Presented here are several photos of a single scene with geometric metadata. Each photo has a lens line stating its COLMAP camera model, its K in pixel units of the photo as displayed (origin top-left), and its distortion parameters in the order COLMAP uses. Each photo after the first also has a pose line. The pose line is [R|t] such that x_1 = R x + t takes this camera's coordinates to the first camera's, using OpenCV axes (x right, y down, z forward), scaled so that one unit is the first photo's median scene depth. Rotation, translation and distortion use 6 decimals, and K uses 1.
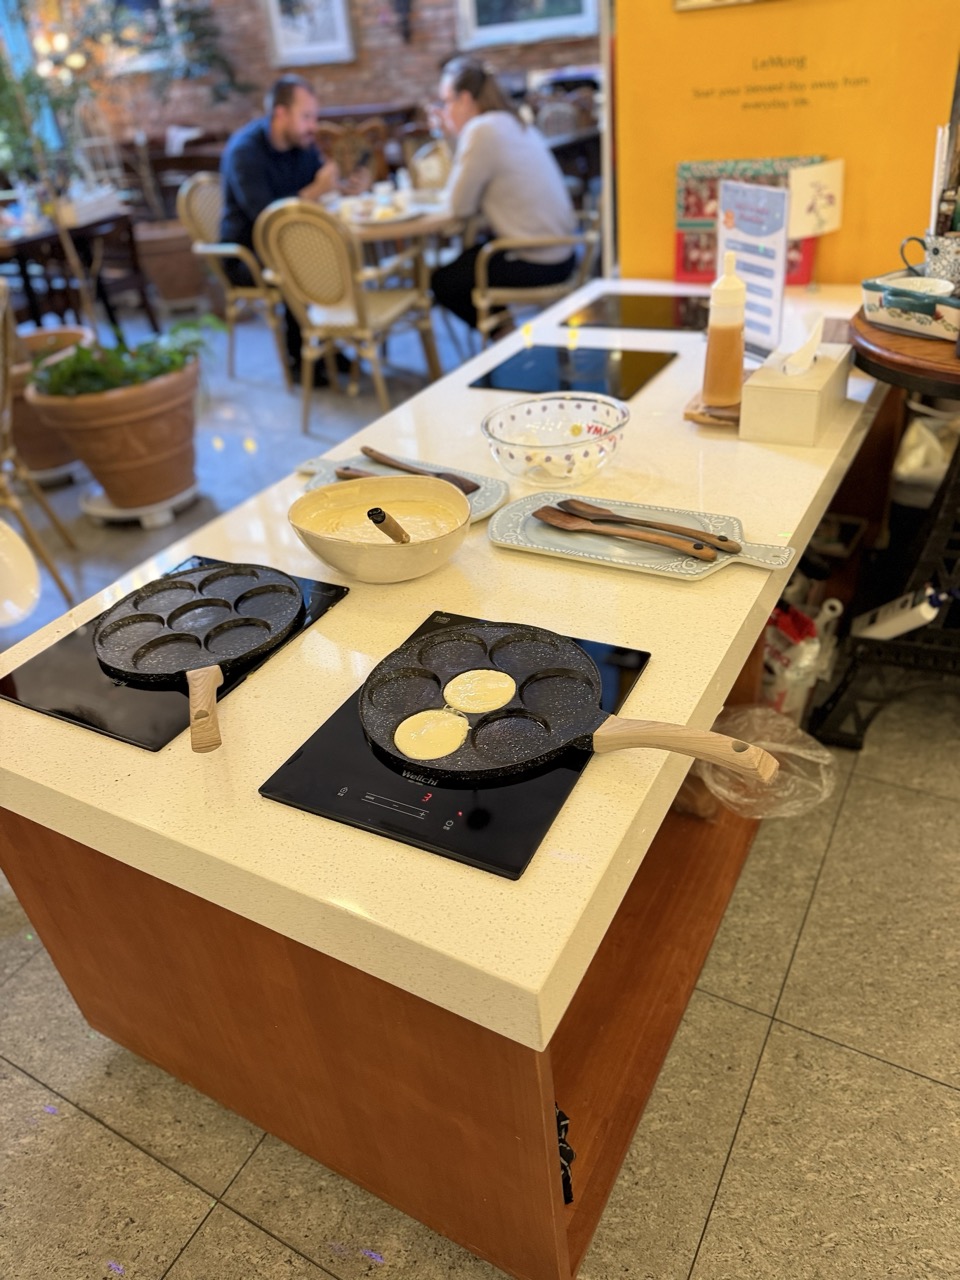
lens RADIAL K [[914.6, 0, 479.2], [0, 914.6, 640.5], [0, 0, 1]] dist [0.051552, -0.073560]
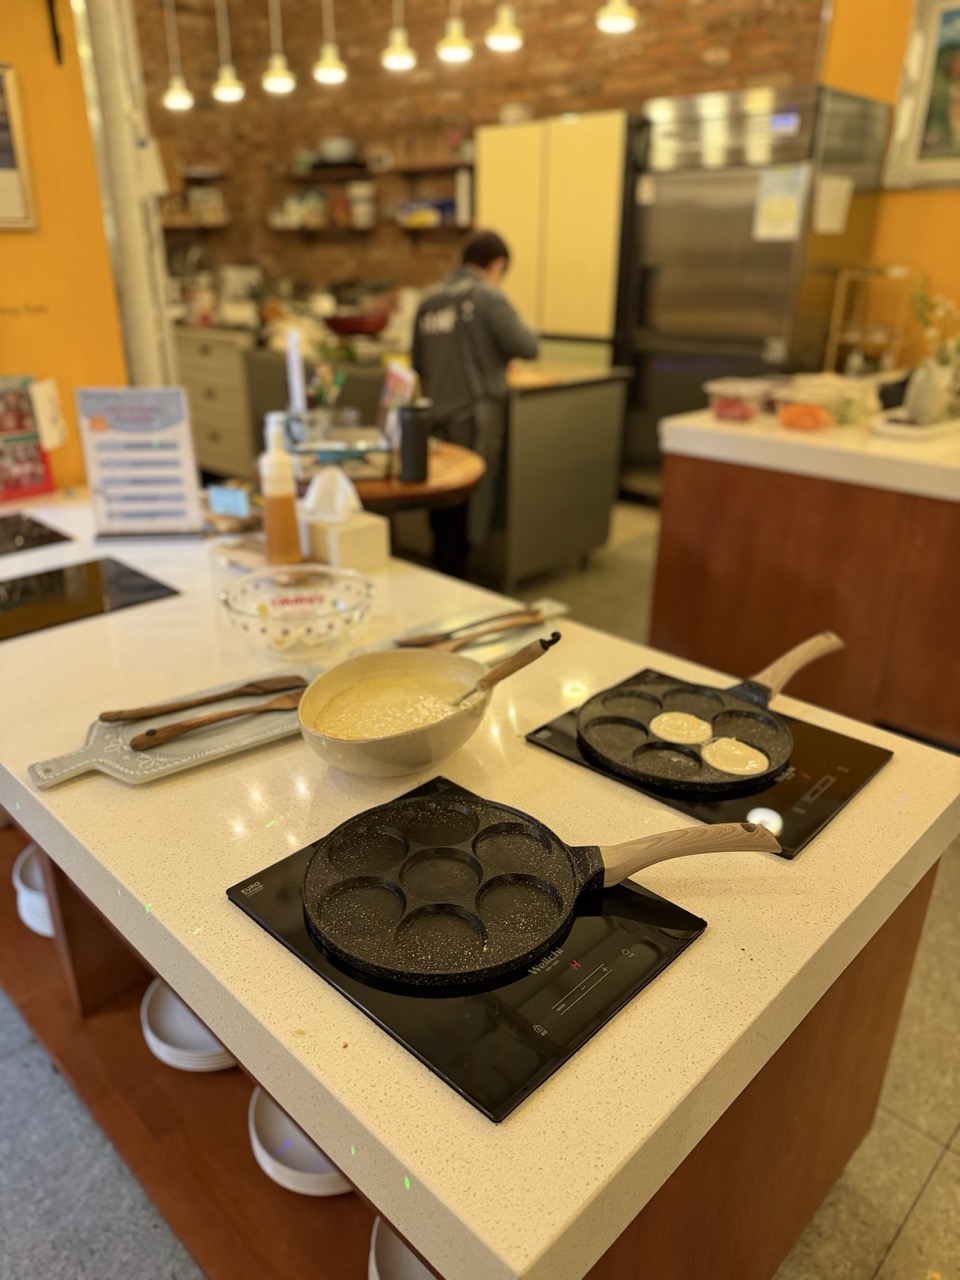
lens RADIAL K [[914.6, 0, 478.5], [0, 914.6, 637.8], [0, 0, 1]] dist [0.051552, -0.073560]
pose [[0.252407, -0.285873, 0.924428, -0.758928], [0.515399, 0.848279, 0.121600, -0.216079], [-0.818935, 0.445757, 0.361450, 0.517029]]
